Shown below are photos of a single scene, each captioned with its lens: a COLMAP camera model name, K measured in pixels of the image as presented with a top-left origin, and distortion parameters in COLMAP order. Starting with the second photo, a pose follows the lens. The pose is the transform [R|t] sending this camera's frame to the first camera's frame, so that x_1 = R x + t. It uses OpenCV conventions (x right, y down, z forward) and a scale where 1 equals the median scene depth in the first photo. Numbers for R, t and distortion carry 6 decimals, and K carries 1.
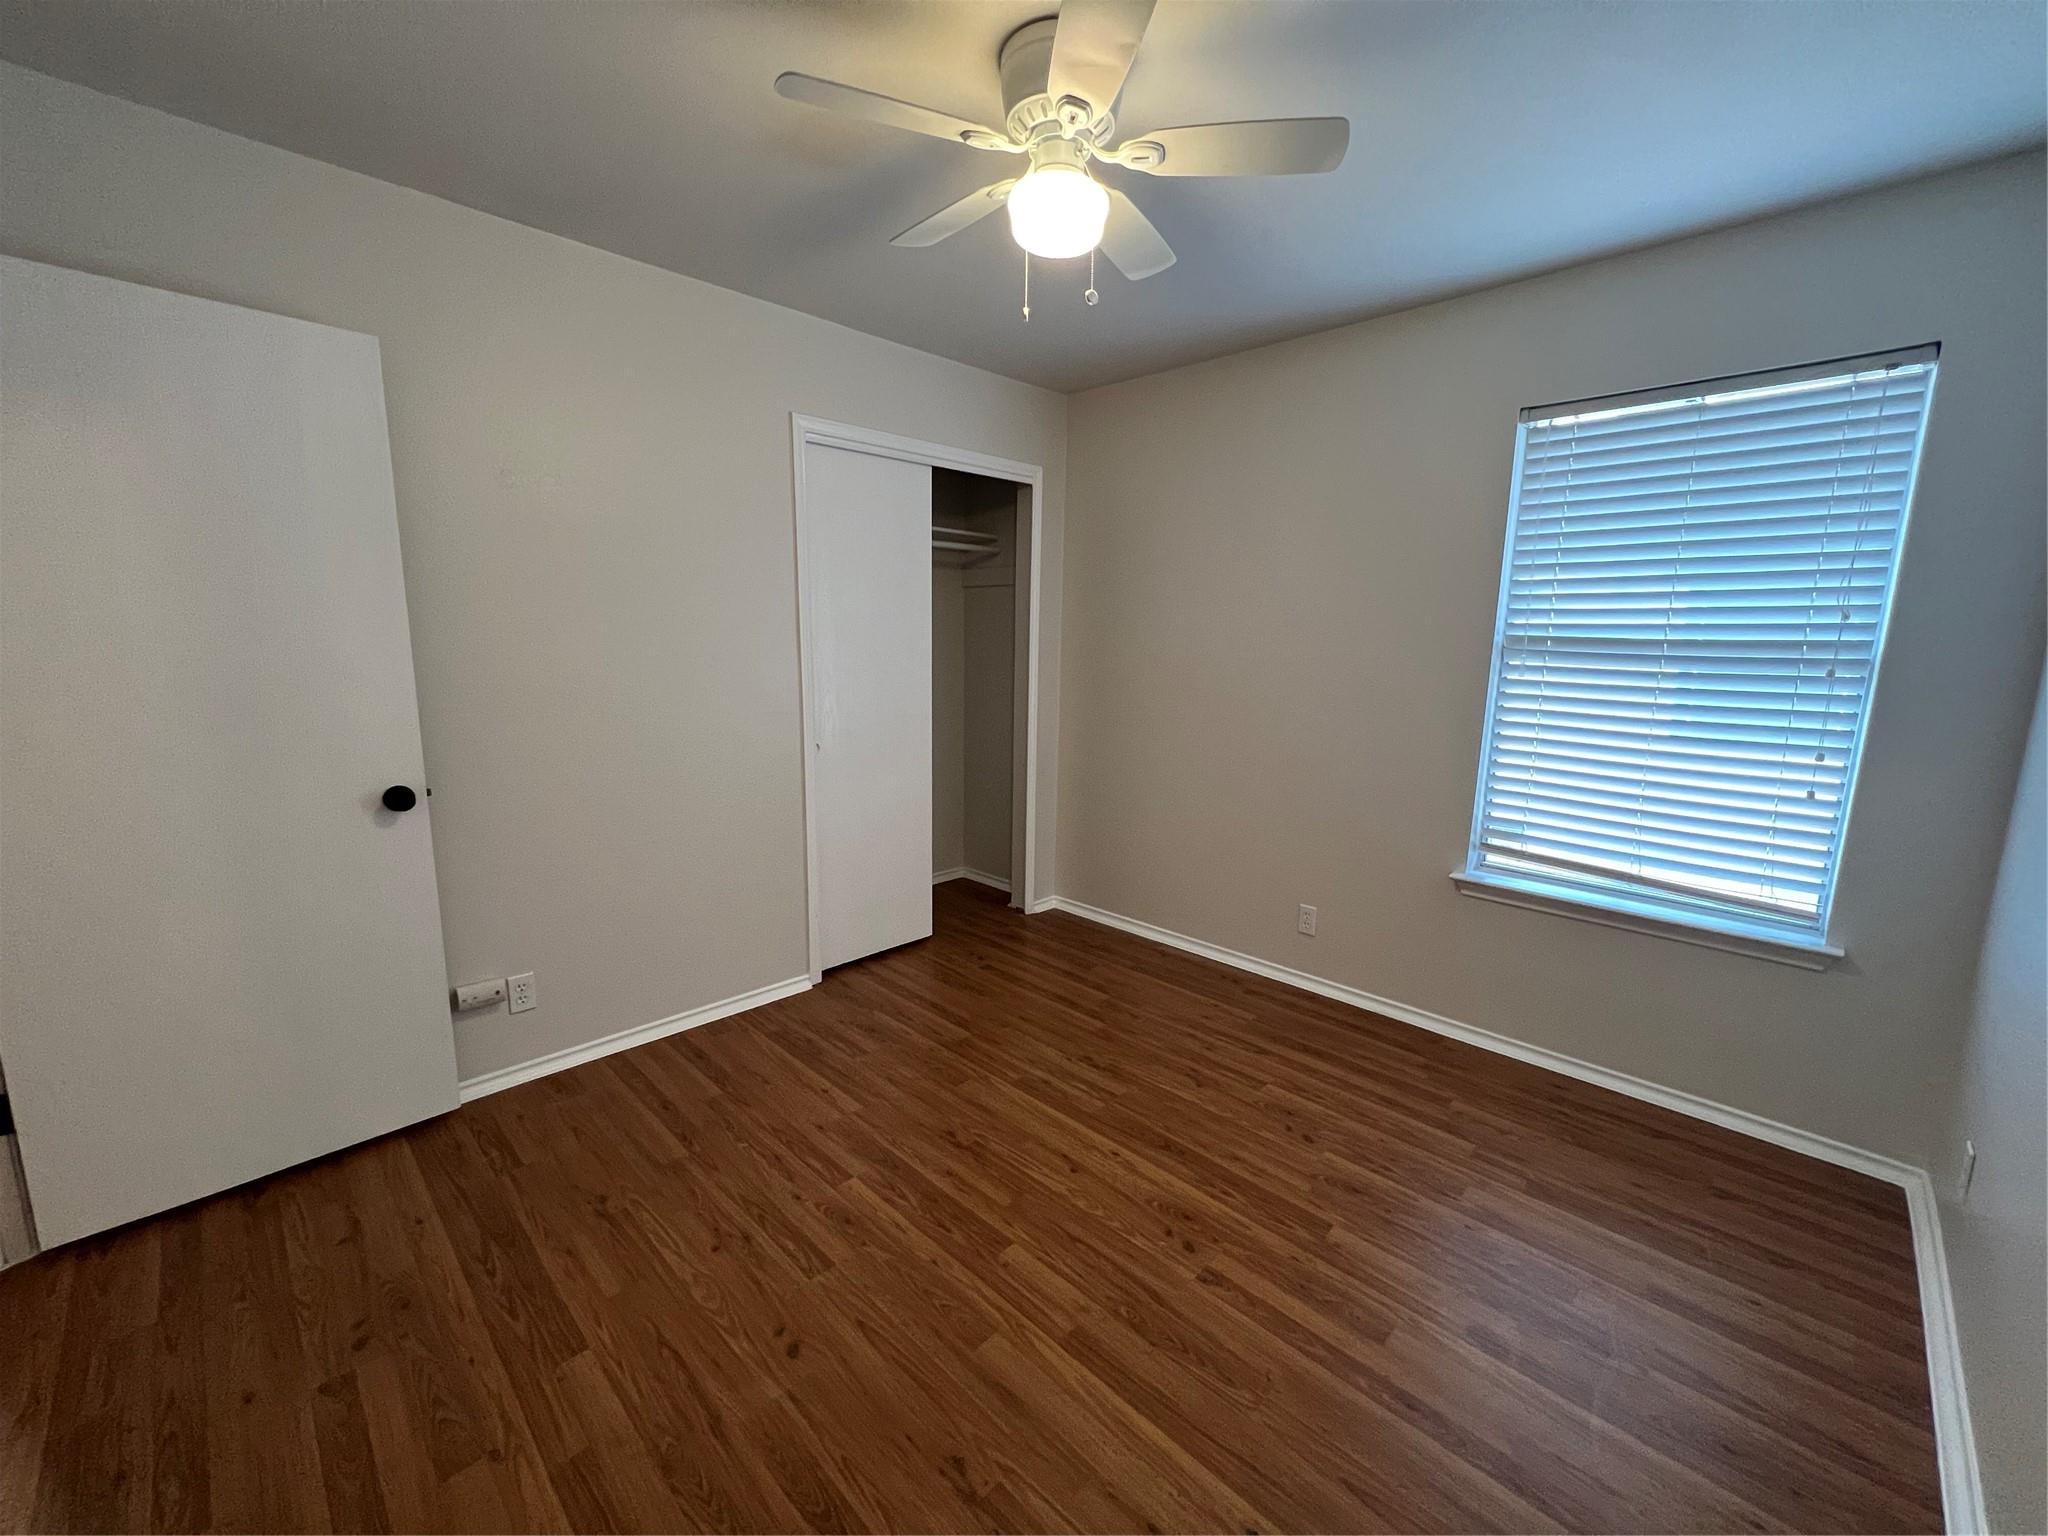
lens RADIAL K [[826.5, 0, 1034.4], [0, 826.5, 763.7], [0, 0, 1]] dist [0.000266, 0.000820]
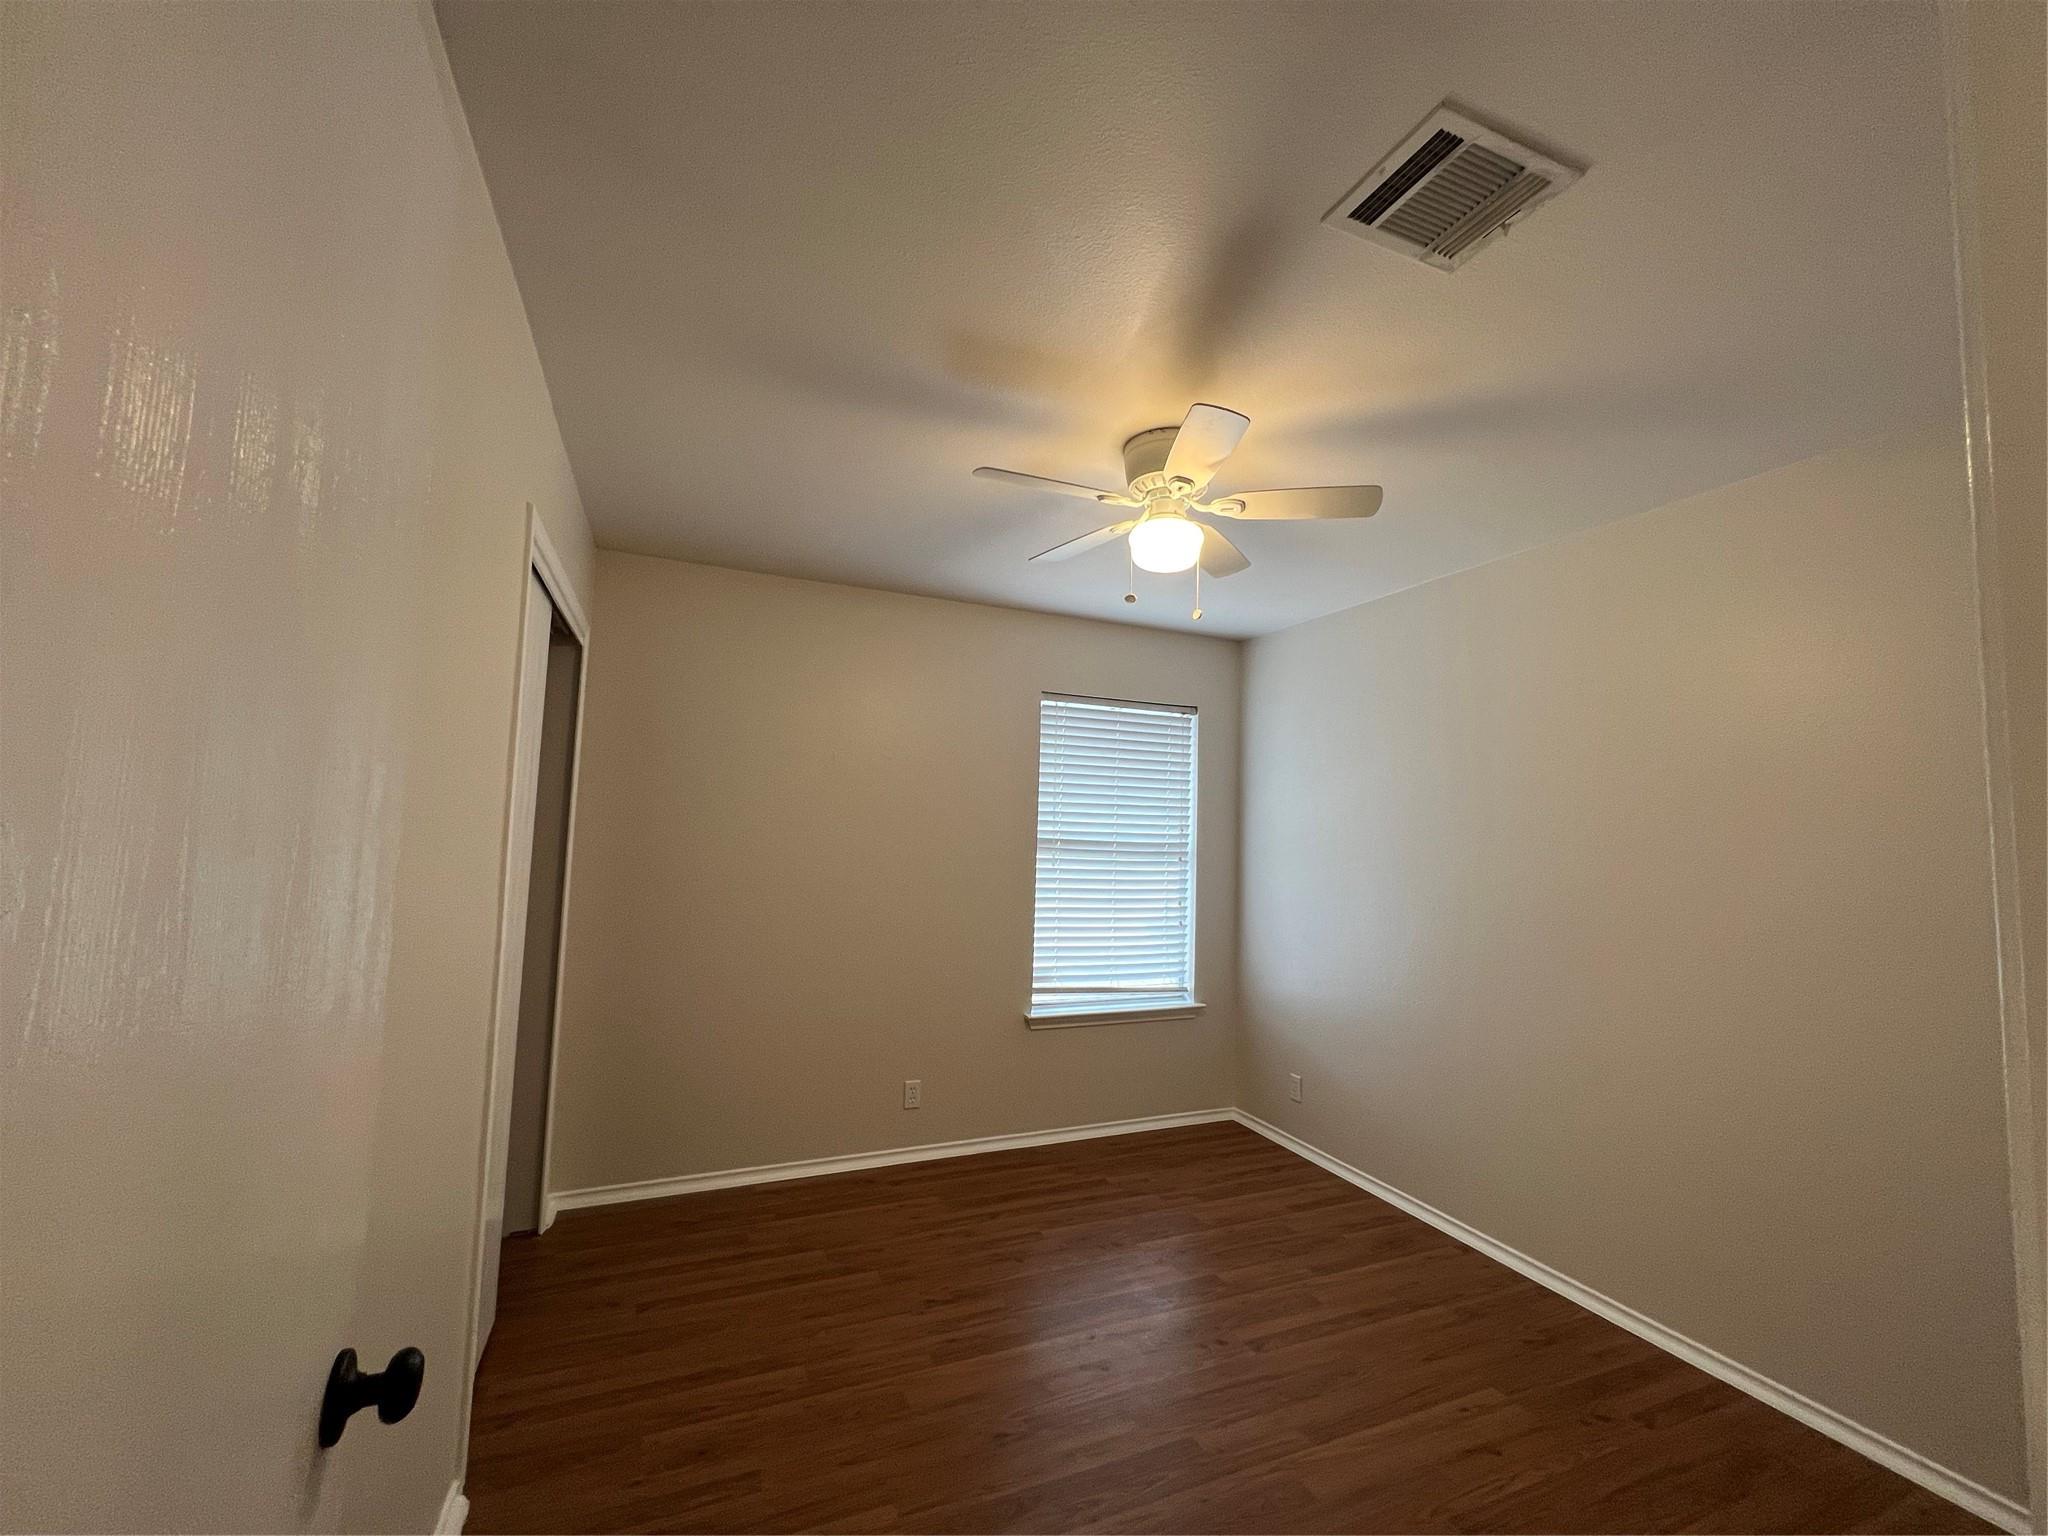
lens RADIAL K [[826.5, 0, 1019.5], [0, 826.5, 768.5], [0, 0, 1]] dist [0.000266, 0.000820]
pose [[0.381477, 0.065316, 0.922068, -0.818055], [0.122587, 0.985115, -0.120499, -0.109147], [-0.916214, 0.159001, 0.367792, 0.497311]]
